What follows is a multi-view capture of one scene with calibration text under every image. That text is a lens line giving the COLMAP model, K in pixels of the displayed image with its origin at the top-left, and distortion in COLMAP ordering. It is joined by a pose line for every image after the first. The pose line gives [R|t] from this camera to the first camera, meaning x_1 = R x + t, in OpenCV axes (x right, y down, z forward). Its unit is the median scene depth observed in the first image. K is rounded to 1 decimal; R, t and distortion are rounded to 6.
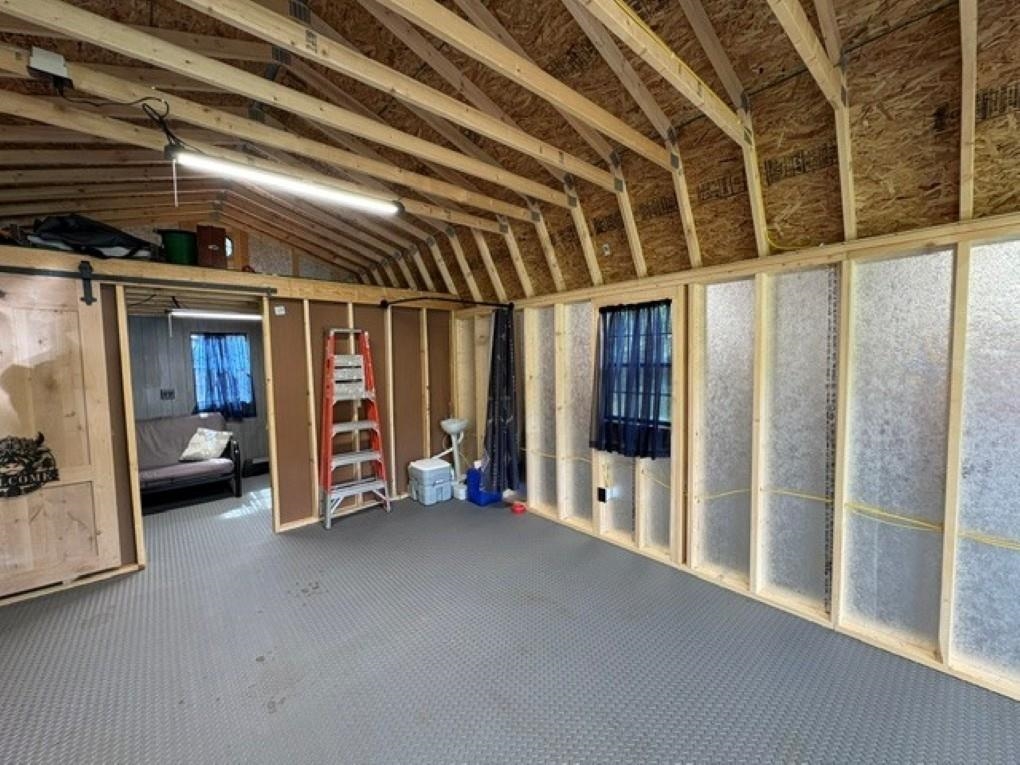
lens RADIAL K [[405.7, 0, 506.5], [0, 405.7, 382.6], [0, 0, 1]] dist [0.000414, 0.000010]
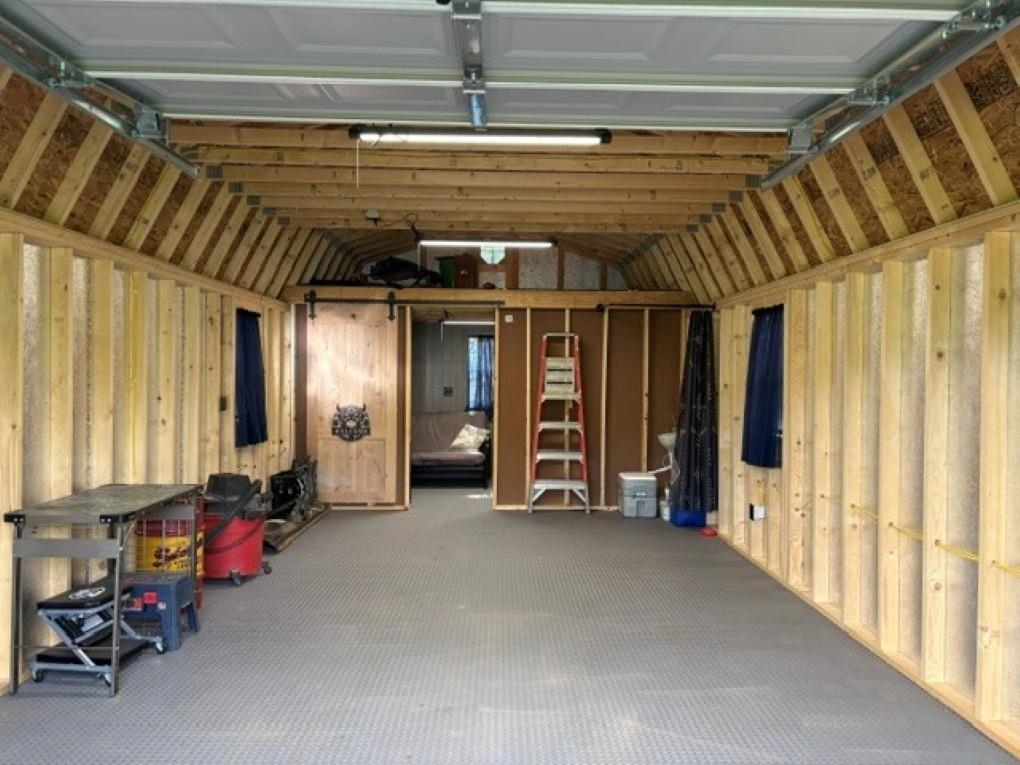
lens RADIAL K [[761.0, 0, 514.6], [0, 761.0, 385.1], [0, 0, 1]] dist [0.016451, -0.003485]
pose [[0.765484, 0.037189, -0.642379, 0.787725], [-0.065472, 0.997649, -0.020262, 0.050428], [0.640115, 0.057569, 0.766119, -0.590513]]
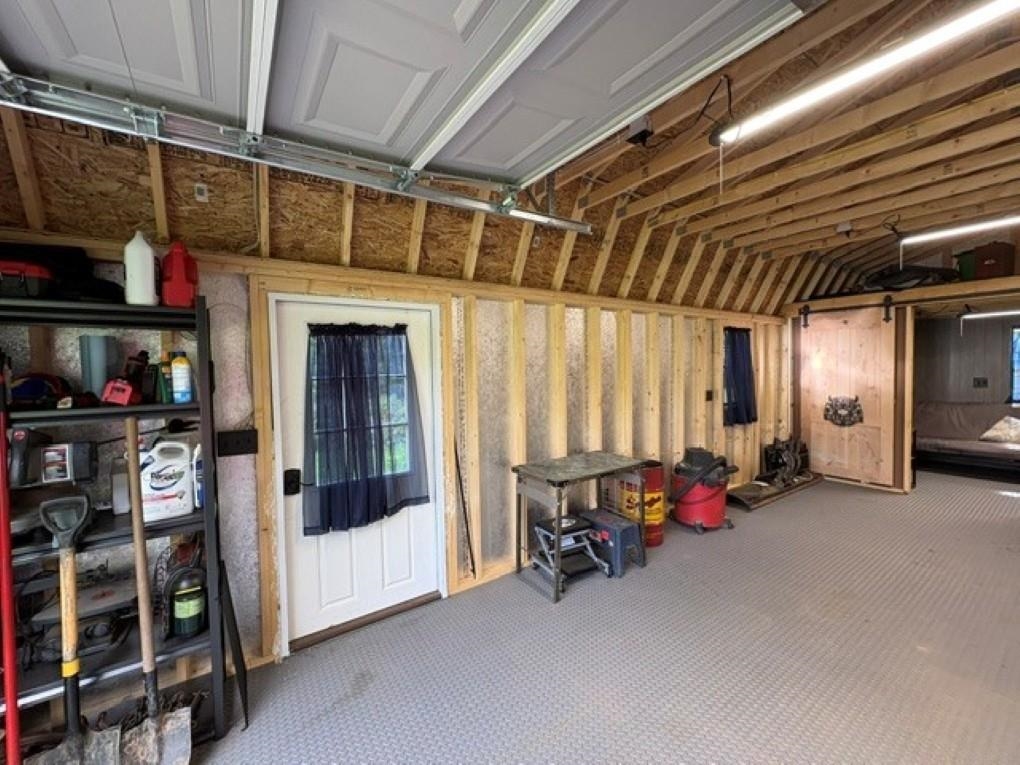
lens RADIAL K [[405.7, 0, 511.9], [0, 405.7, 383.2], [0, 0, 1]] dist [0.000414, 0.000010]
pose [[-0.120701, 0.060034, -0.990872, 0.567283], [-0.038865, 0.997119, 0.065147, 0.007571], [0.991928, 0.046373, -0.118020, -0.220816]]
